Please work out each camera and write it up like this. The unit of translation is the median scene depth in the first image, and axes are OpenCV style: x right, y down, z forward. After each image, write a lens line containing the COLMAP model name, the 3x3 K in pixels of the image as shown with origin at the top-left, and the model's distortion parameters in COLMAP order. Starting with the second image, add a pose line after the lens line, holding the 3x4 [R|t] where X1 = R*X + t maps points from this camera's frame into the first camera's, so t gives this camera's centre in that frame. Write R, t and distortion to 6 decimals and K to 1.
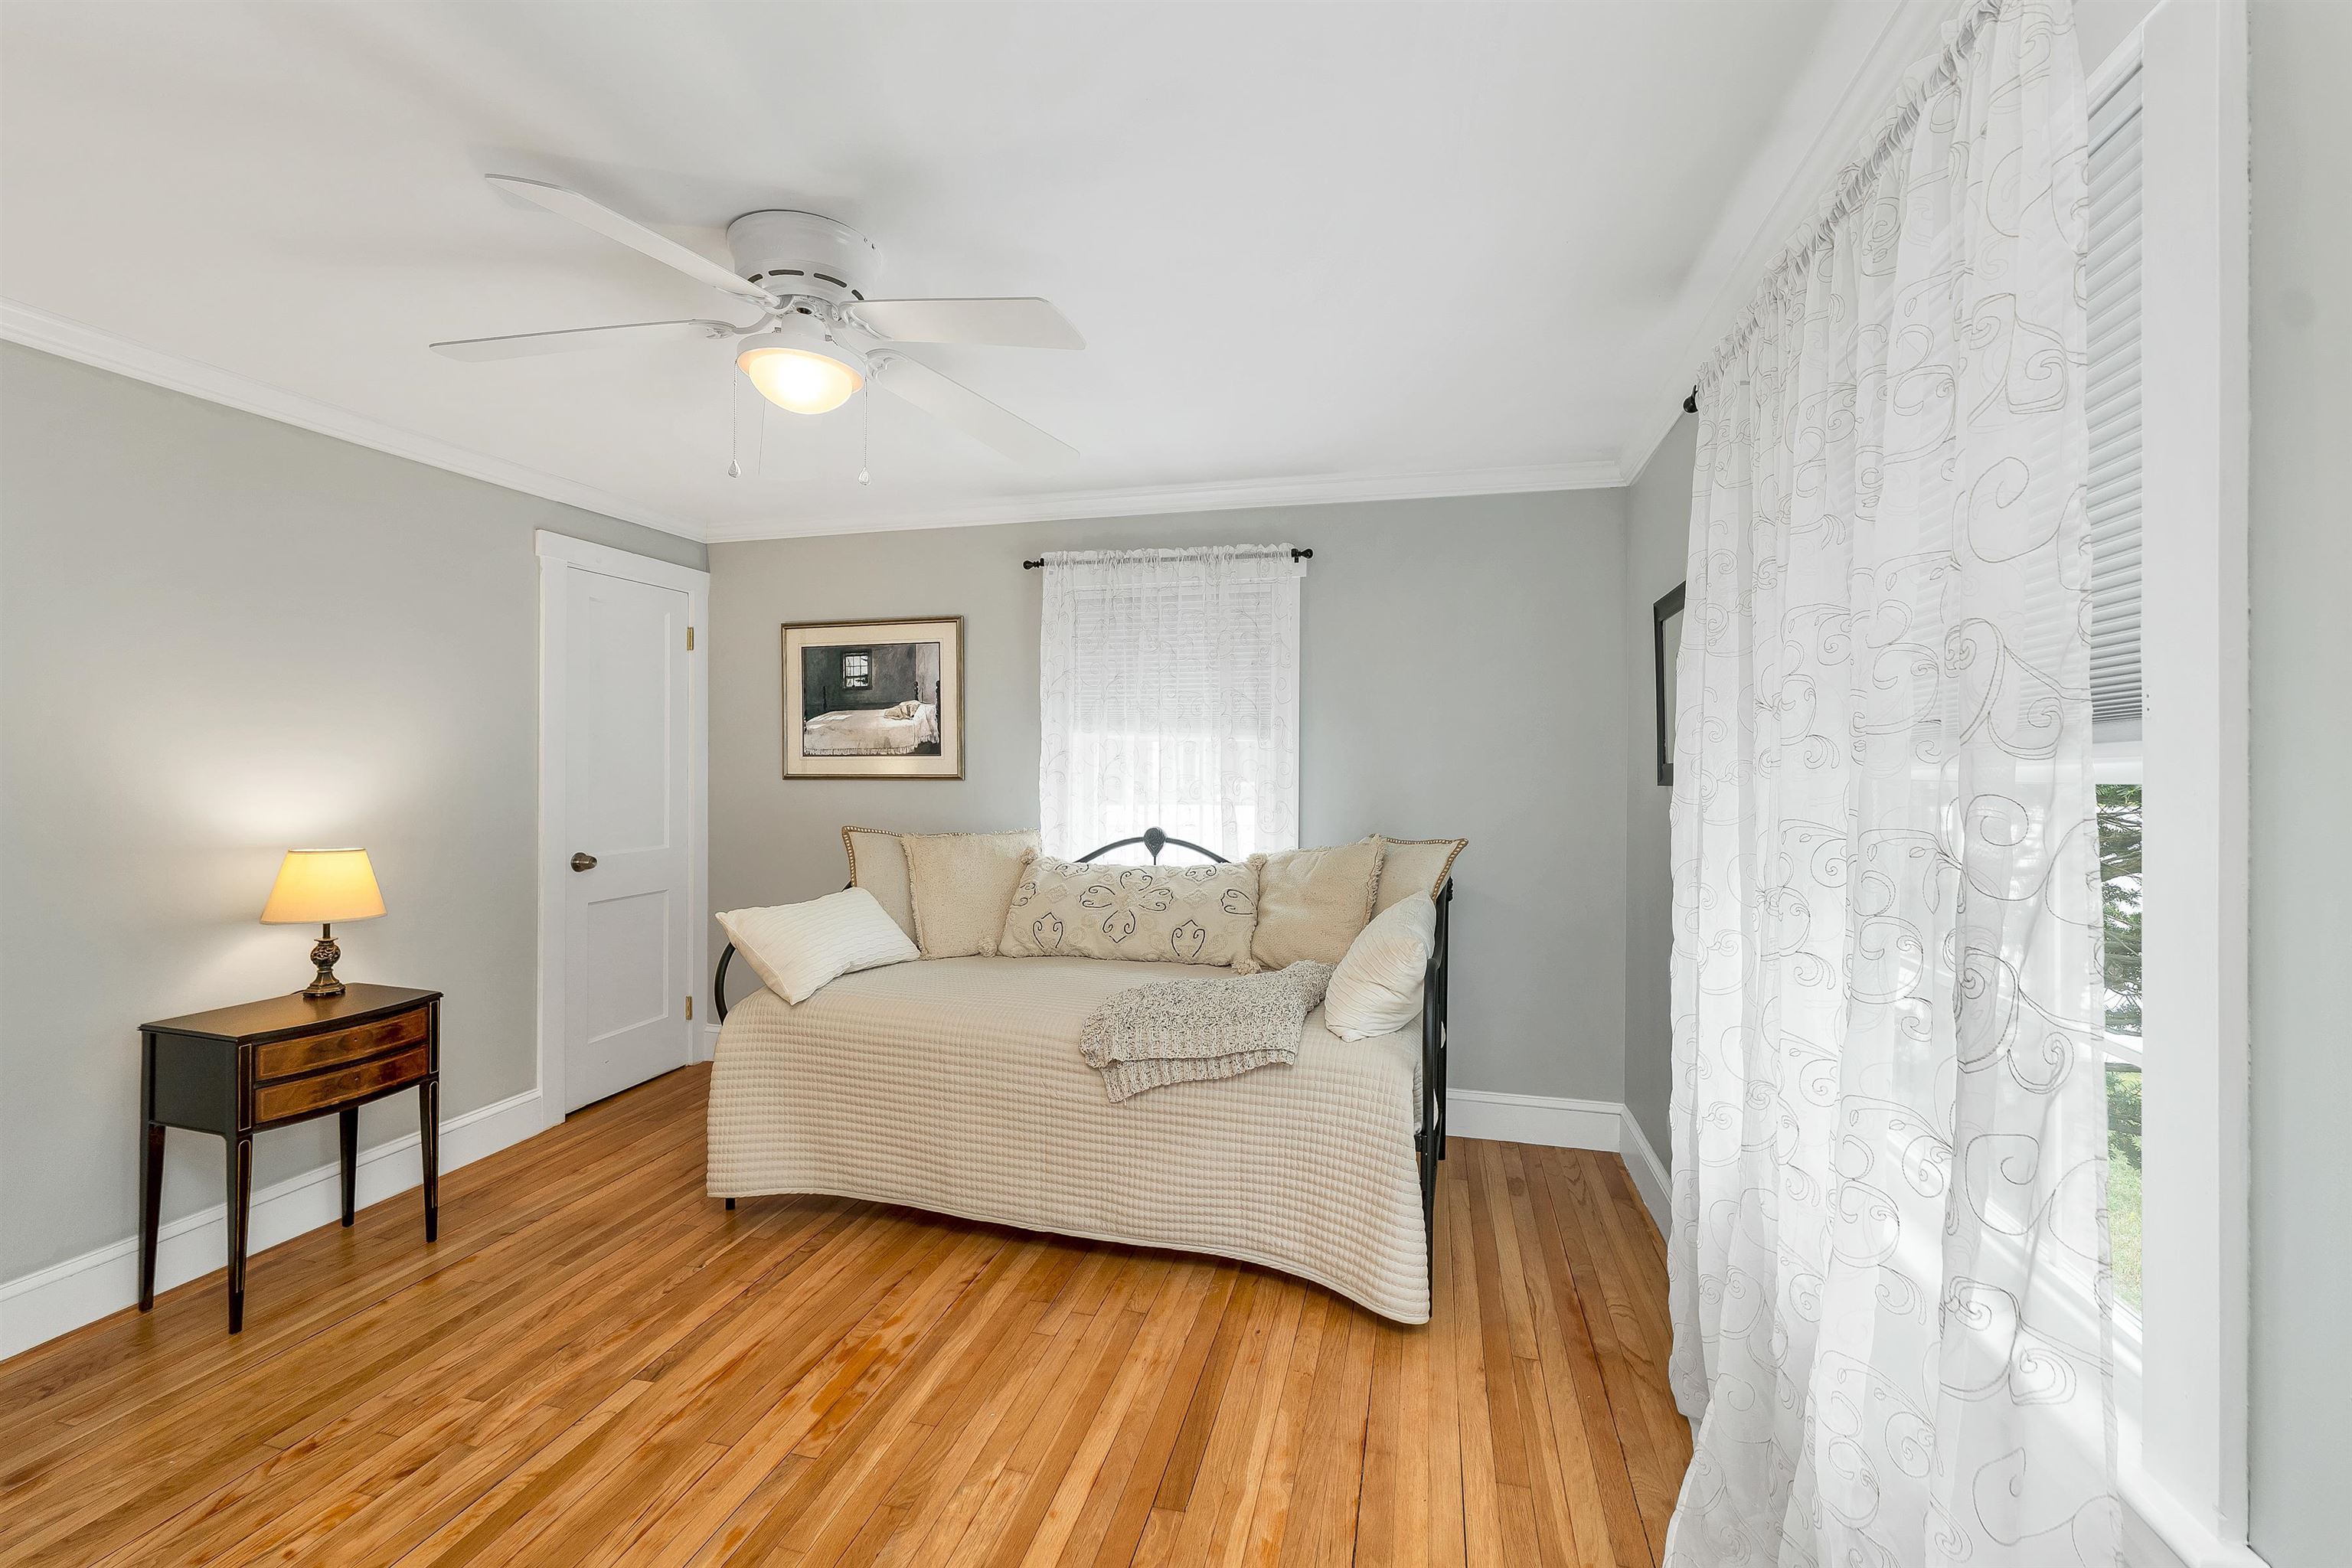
lens RADIAL K [[973.3, 0, 1156.0], [0, 973.3, 775.9], [0, 0, 1]] dist [0.001347, 0.000017]
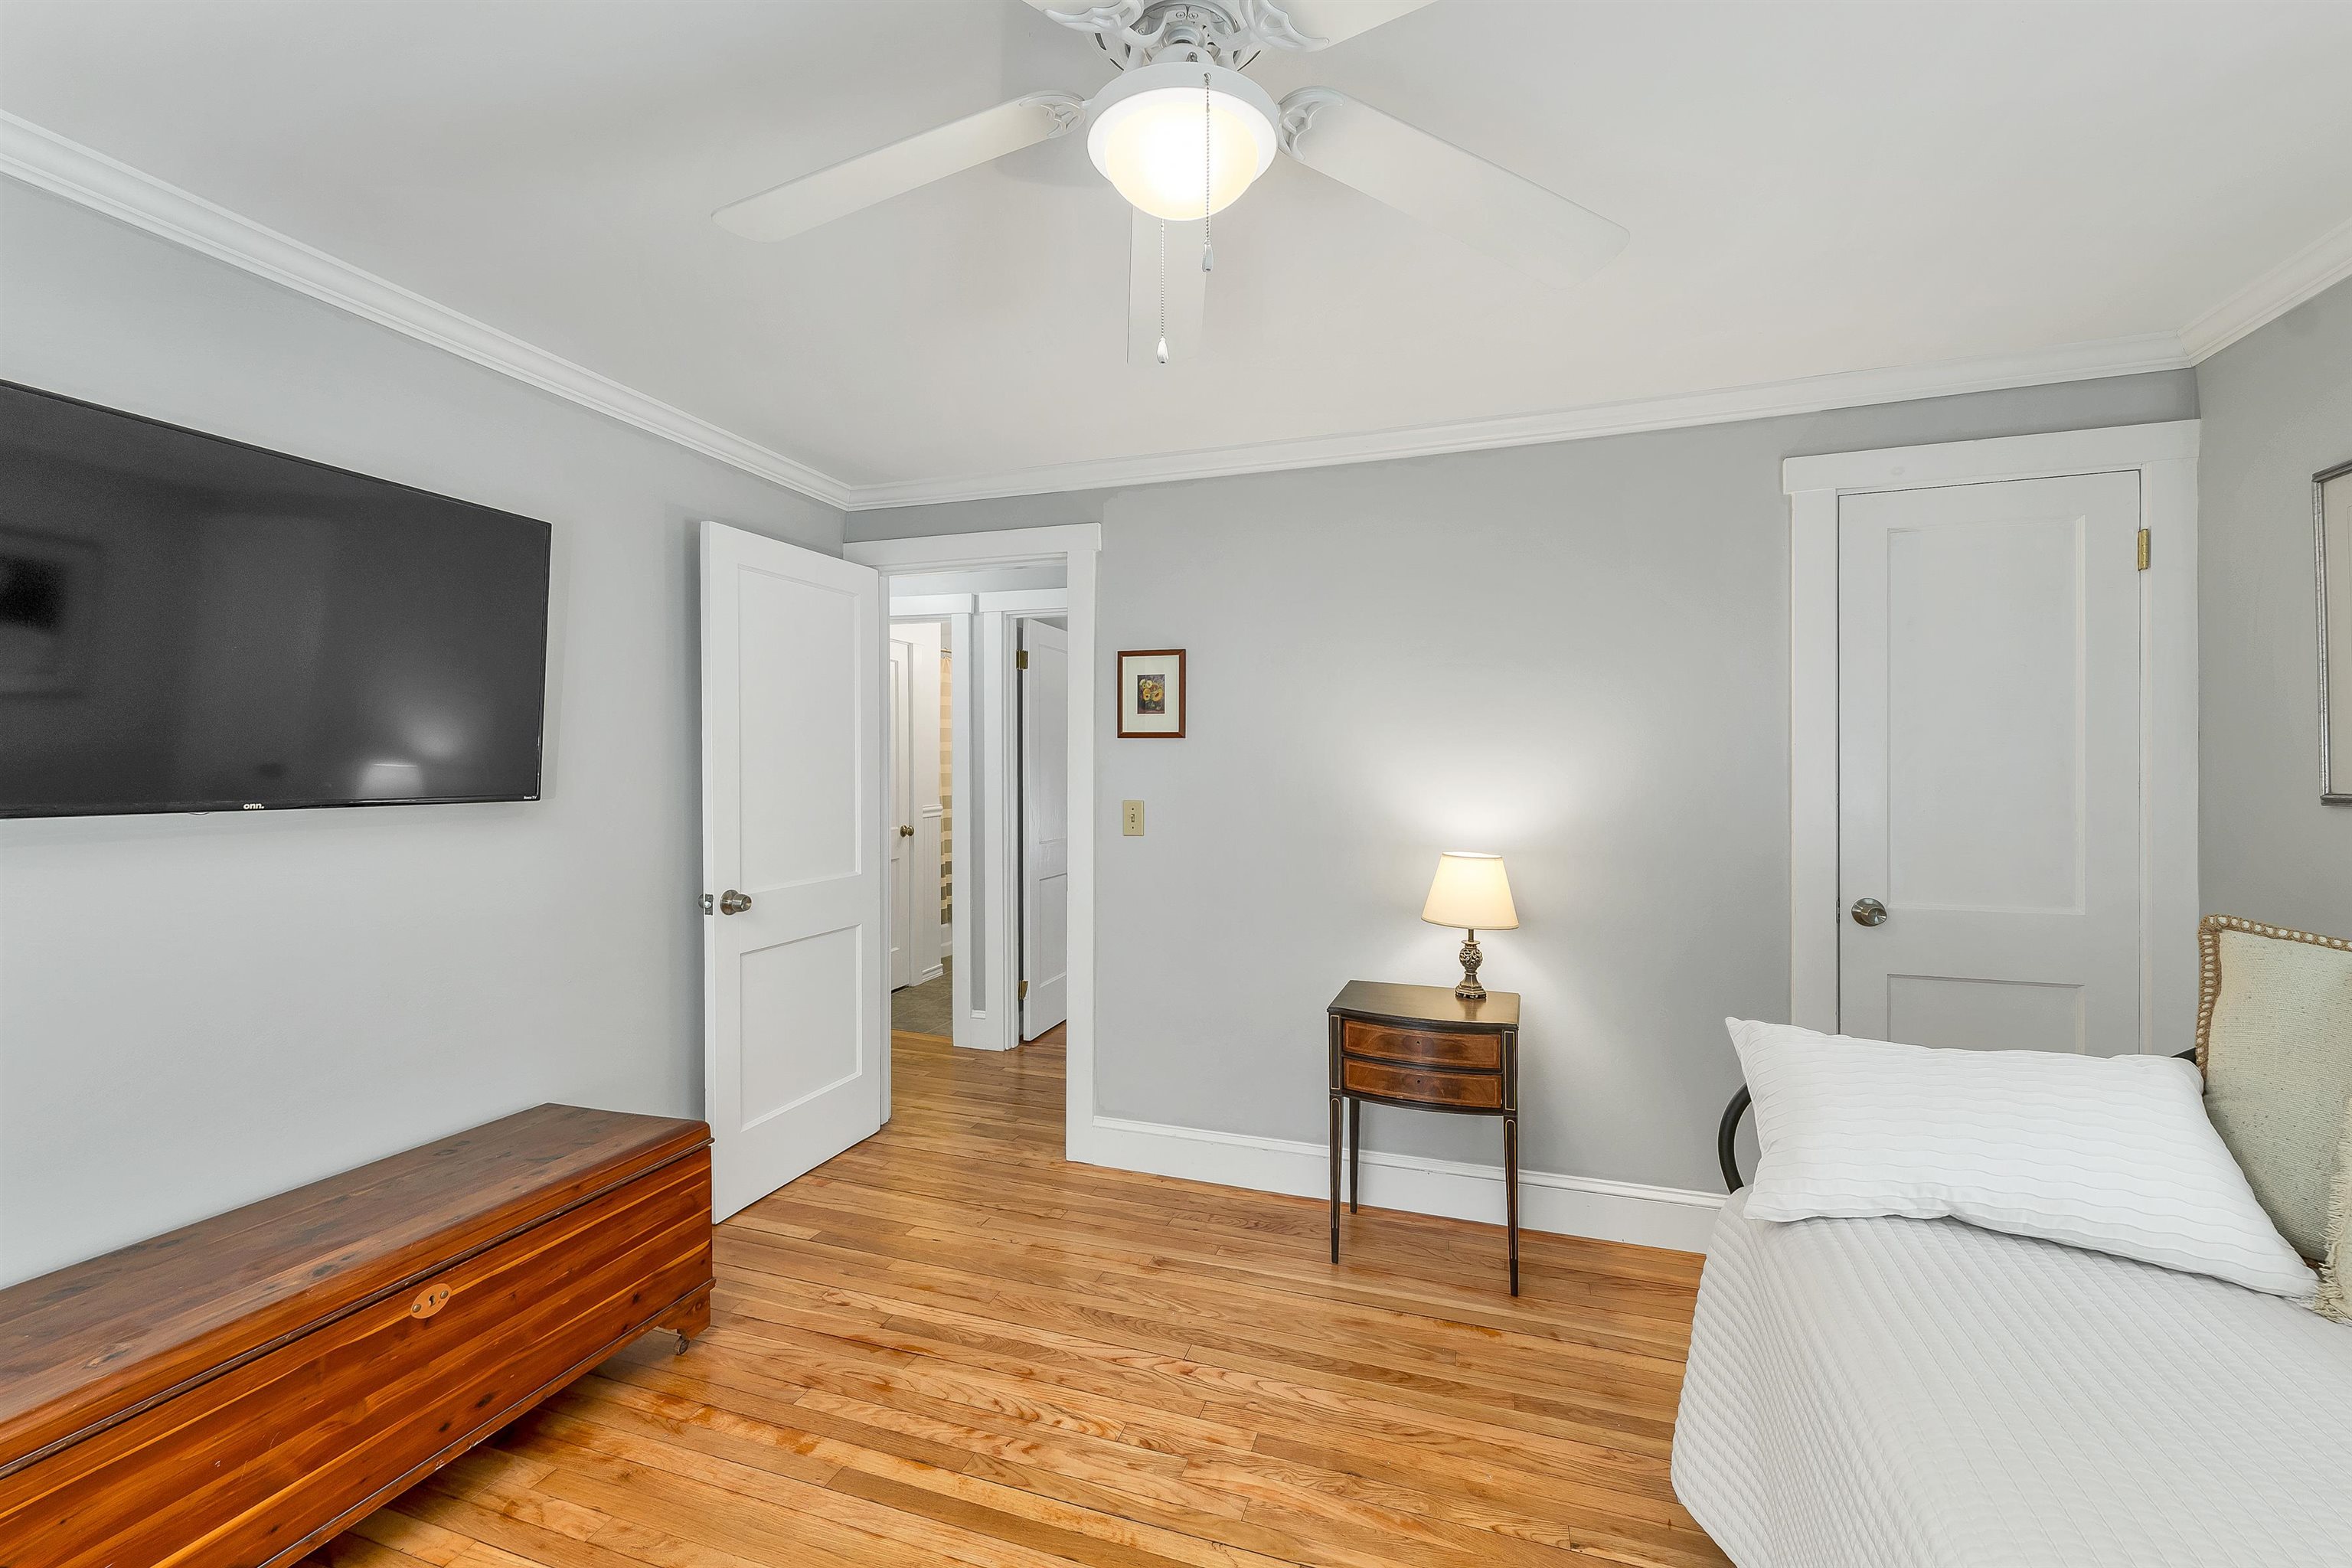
lens RADIAL K [[973.3, 0, 1156.0], [0, 973.3, 775.9], [0, 0, 1]] dist [0.001347, 0.000017]
pose [[-0.062851, 0.003532, -0.998017, 0.189422], [-0.014916, 0.999879, 0.004478, -0.006627], [0.997911, 0.015168, -0.062791, 0.735942]]
